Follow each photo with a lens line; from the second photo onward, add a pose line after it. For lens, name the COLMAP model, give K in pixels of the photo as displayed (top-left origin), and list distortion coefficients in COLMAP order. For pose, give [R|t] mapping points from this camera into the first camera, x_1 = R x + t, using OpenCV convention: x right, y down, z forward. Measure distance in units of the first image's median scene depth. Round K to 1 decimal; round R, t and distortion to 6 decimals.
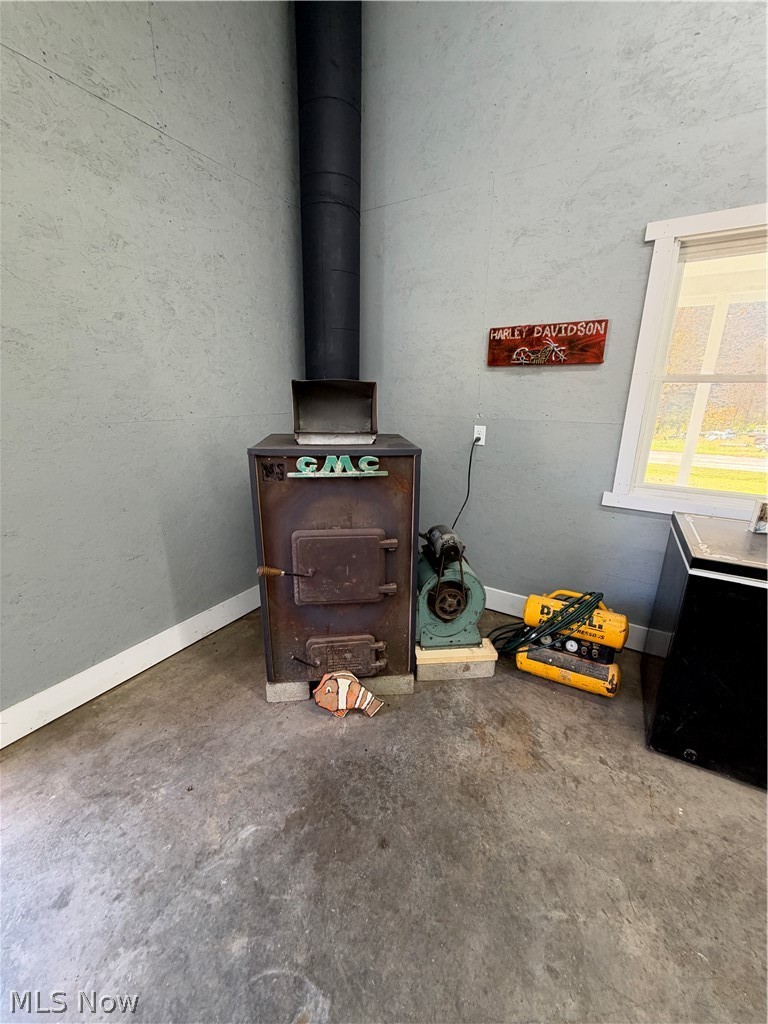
lens RADIAL K [[405.8, 0, 380.7], [0, 405.8, 507.9], [0, 0, 1]] dist [0.000232, -0.000302]
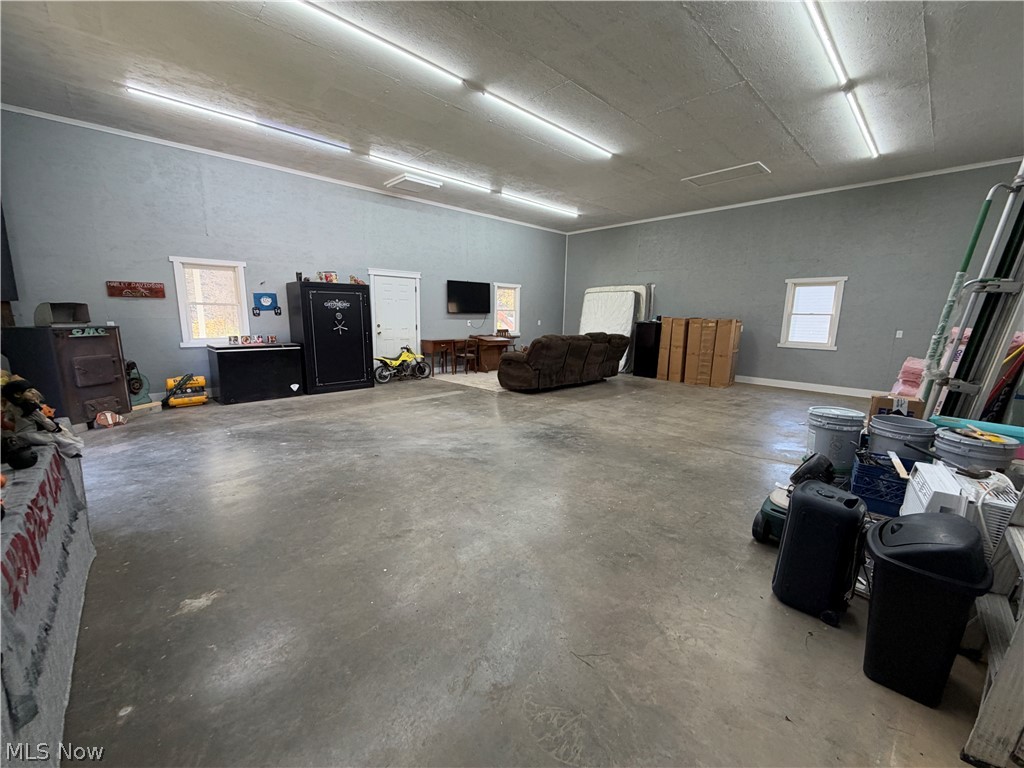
lens RADIAL K [[405.8, 0, 505.5], [0, 405.8, 384.2], [0, 0, 1]] dist [0.000232, -0.000302]
pose [[0.270321, -0.173769, 0.946959, -1.800787], [0.256719, 0.960976, 0.103058, 0.611185], [-0.927913, 0.215243, 0.304381, -2.181371]]
